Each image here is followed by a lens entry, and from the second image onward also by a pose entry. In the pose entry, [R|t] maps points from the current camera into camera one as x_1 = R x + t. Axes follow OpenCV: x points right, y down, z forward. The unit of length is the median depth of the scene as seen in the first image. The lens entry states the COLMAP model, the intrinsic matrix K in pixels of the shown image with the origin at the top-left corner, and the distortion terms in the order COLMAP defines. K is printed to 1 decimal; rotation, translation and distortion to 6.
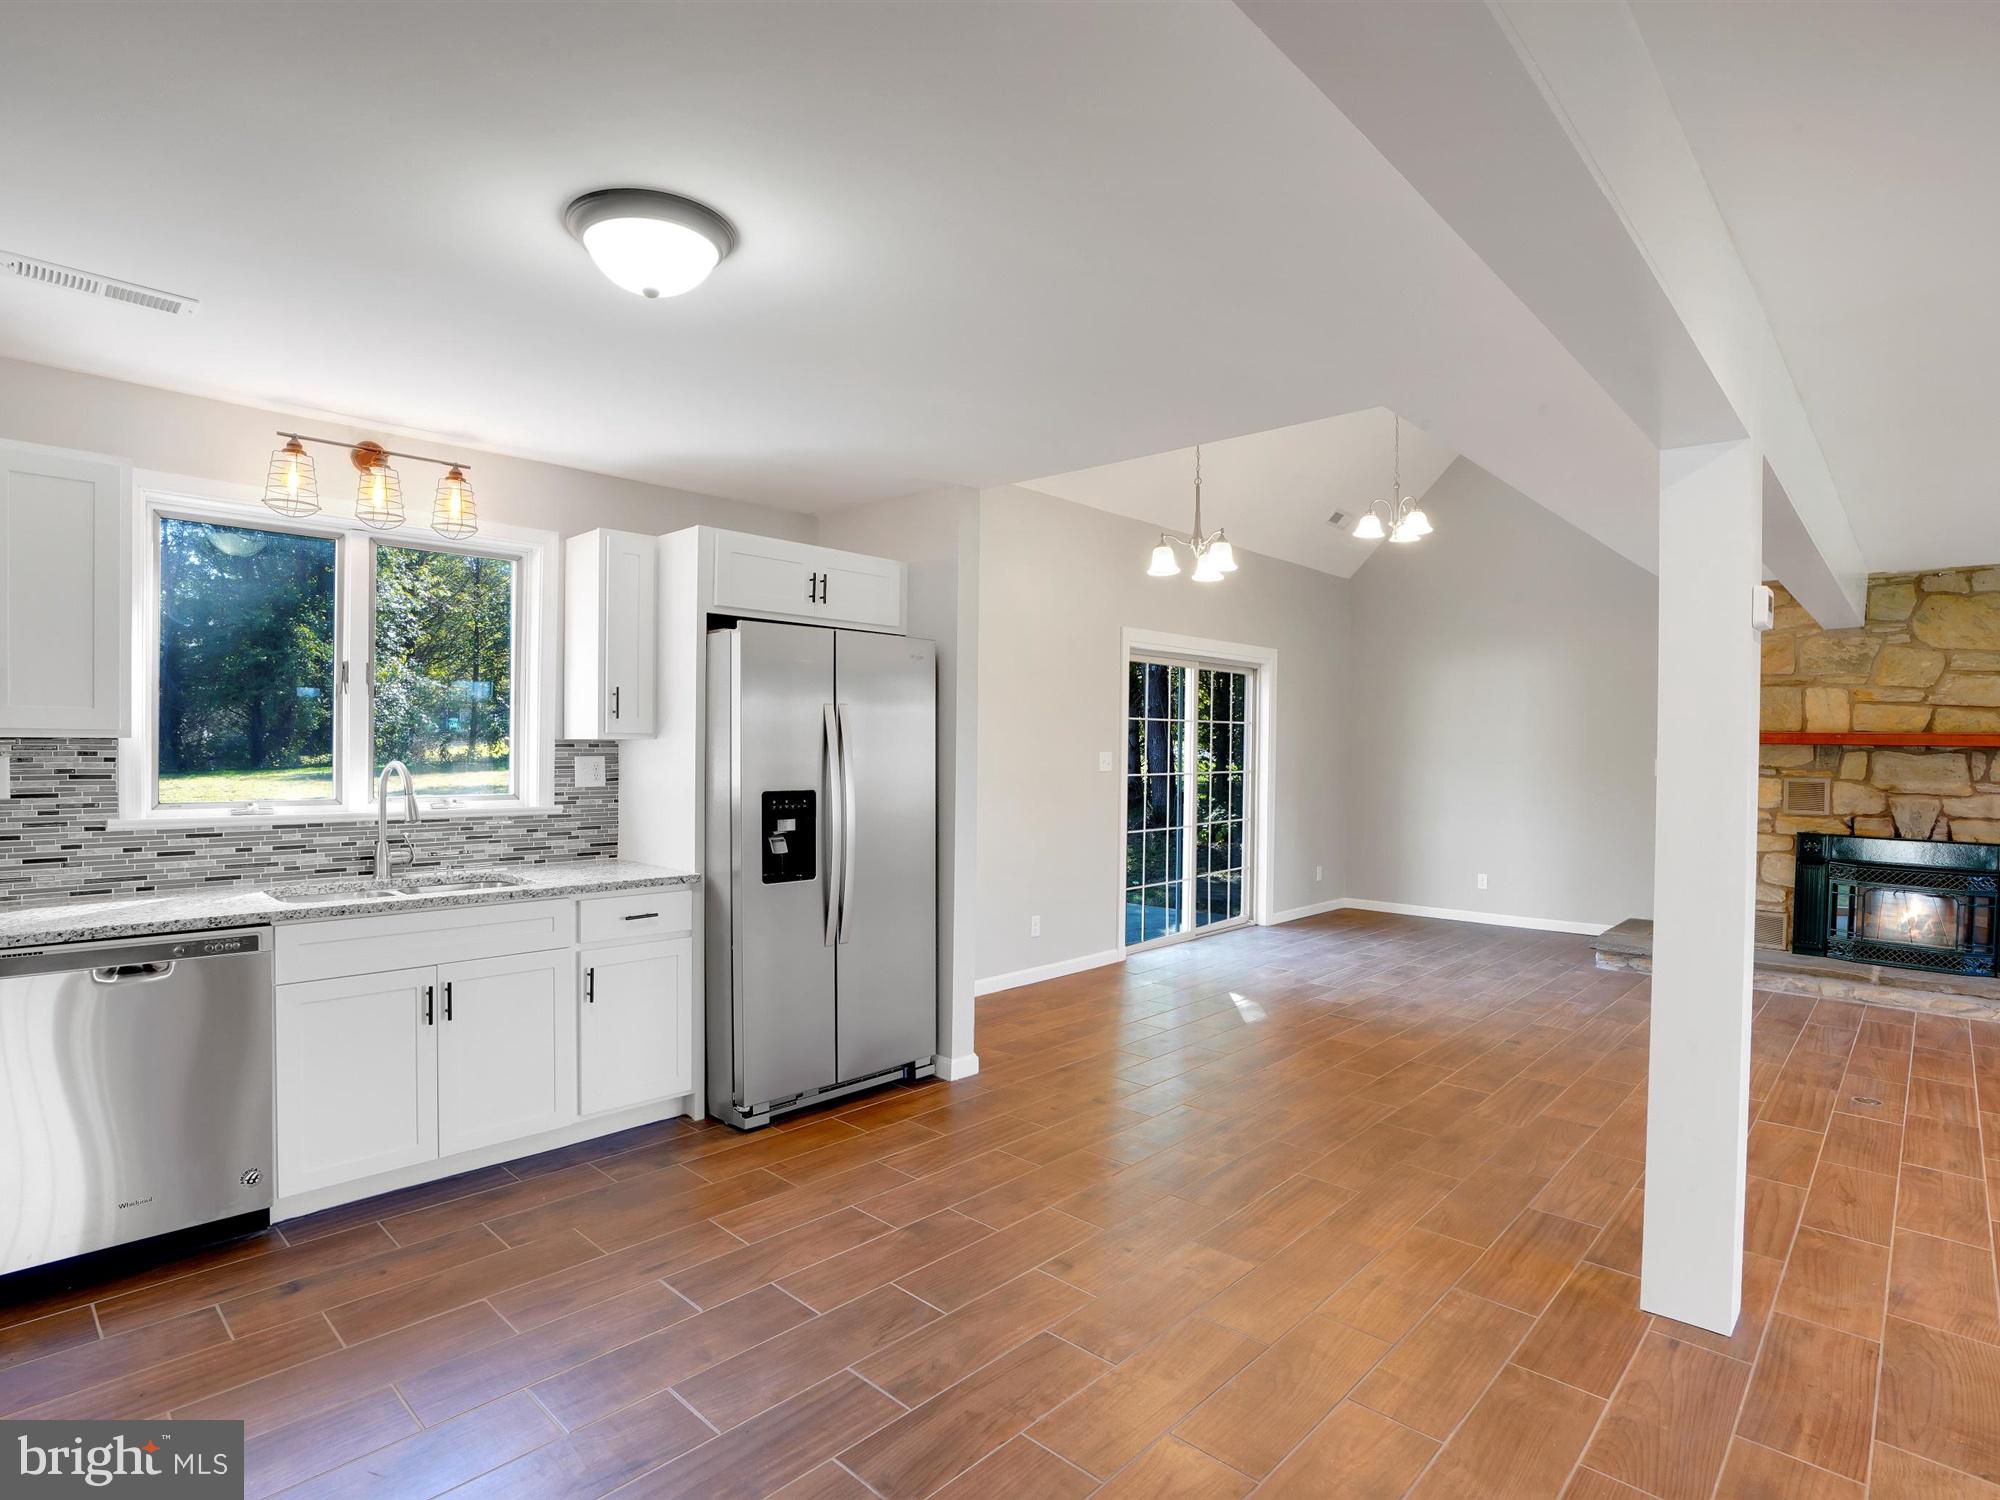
lens RADIAL K [[1039.7, 0, 997.1], [0, 1039.7, 760.7], [0, 0, 1]] dist [-0.068122, 0.028616]
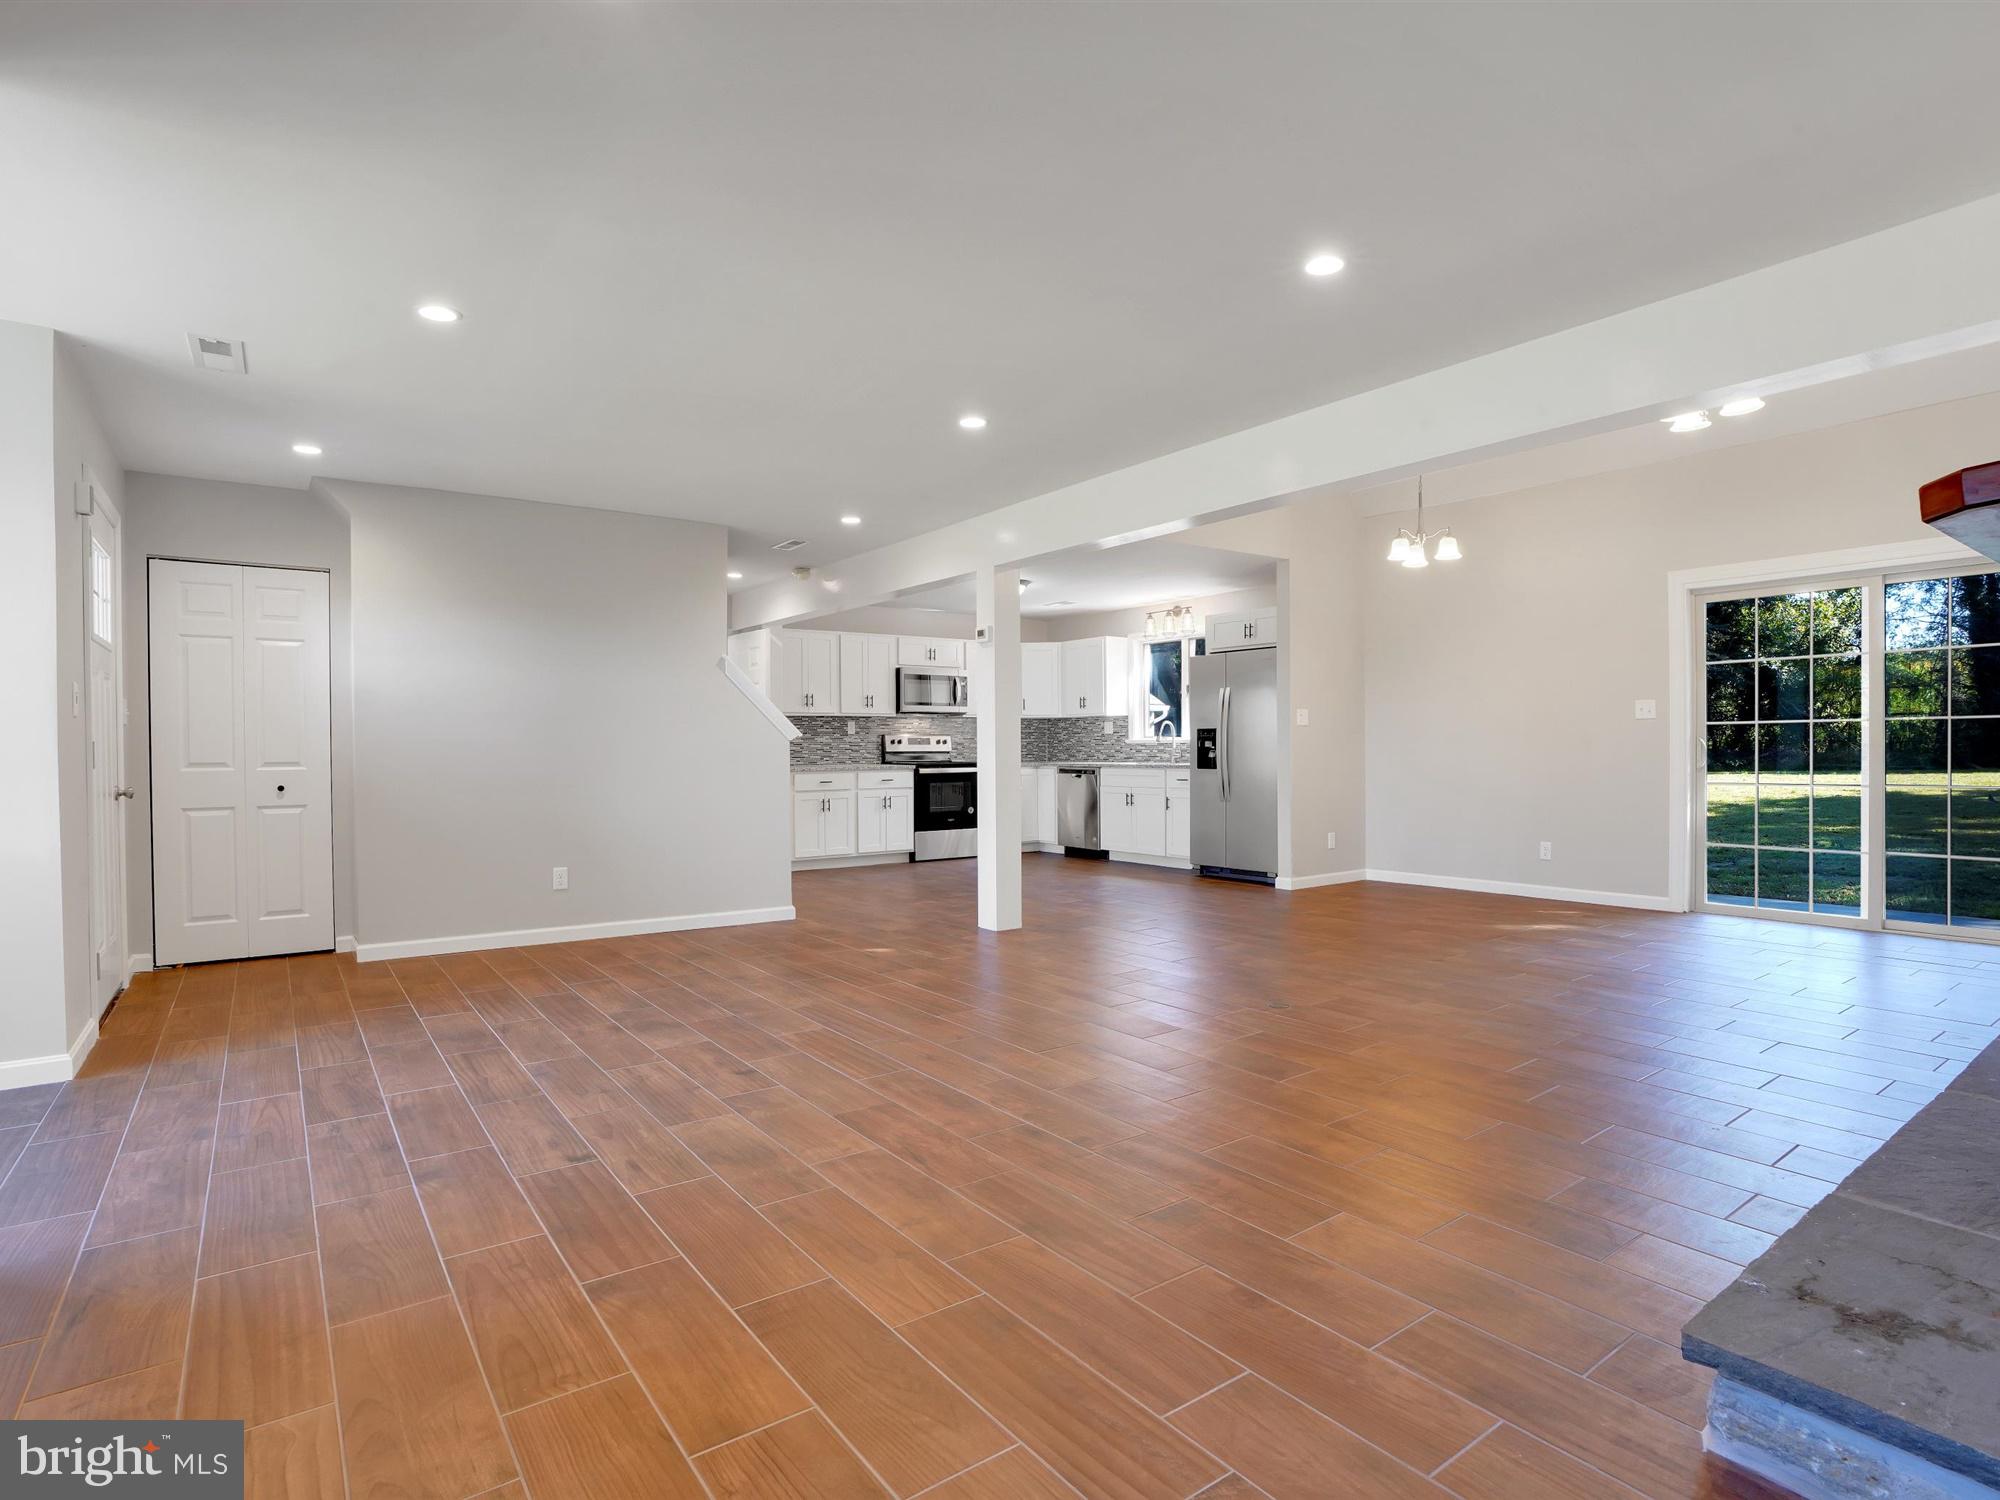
lens RADIAL K [[1063.3, 0, 1036.3], [0, 1063.3, 748.8], [0, 0, 1]] dist [-0.072947, 0.029811]
pose [[-0.165688, -0.005884, -0.986161, 1.990677], [-0.009107, 0.999949, -0.004437, 0.079635], [0.986136, 0.008246, -0.165733, 0.954061]]
